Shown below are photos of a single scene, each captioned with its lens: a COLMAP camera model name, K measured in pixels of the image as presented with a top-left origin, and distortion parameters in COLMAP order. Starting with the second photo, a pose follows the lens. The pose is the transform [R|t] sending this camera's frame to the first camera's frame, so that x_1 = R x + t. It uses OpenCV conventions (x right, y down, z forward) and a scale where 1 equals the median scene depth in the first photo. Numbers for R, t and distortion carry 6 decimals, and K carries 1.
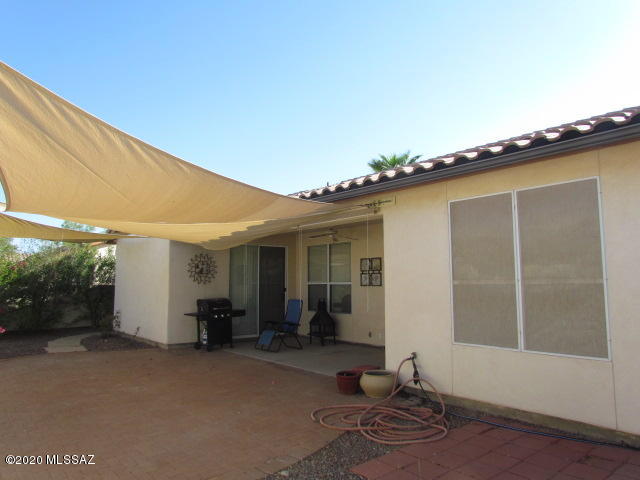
lens RADIAL K [[458.6, 0, 321.0], [0, 458.6, 239.3], [0, 0, 1]] dist [0.004392, -0.008074]
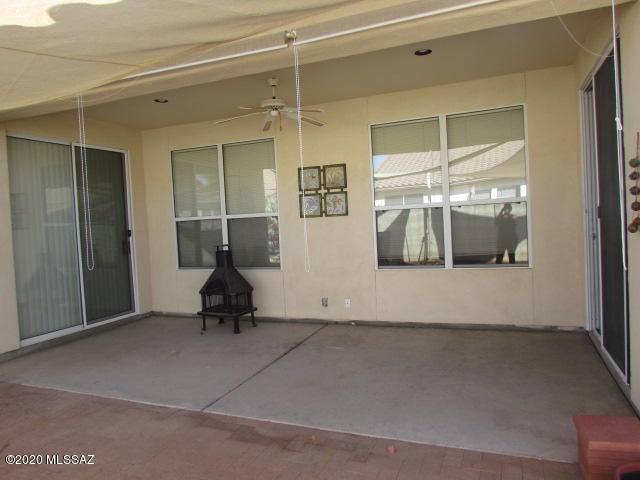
lens RADIAL K [[458.6, 0, 318.7], [0, 458.6, 241.1], [0, 0, 1]] dist [0.004392, -0.008074]
pose [[0.889797, -0.051768, 0.453411, -0.144851], [-0.003635, 0.992709, 0.120477, 0.062930], [-0.456342, -0.108848, 0.883122, 0.497165]]
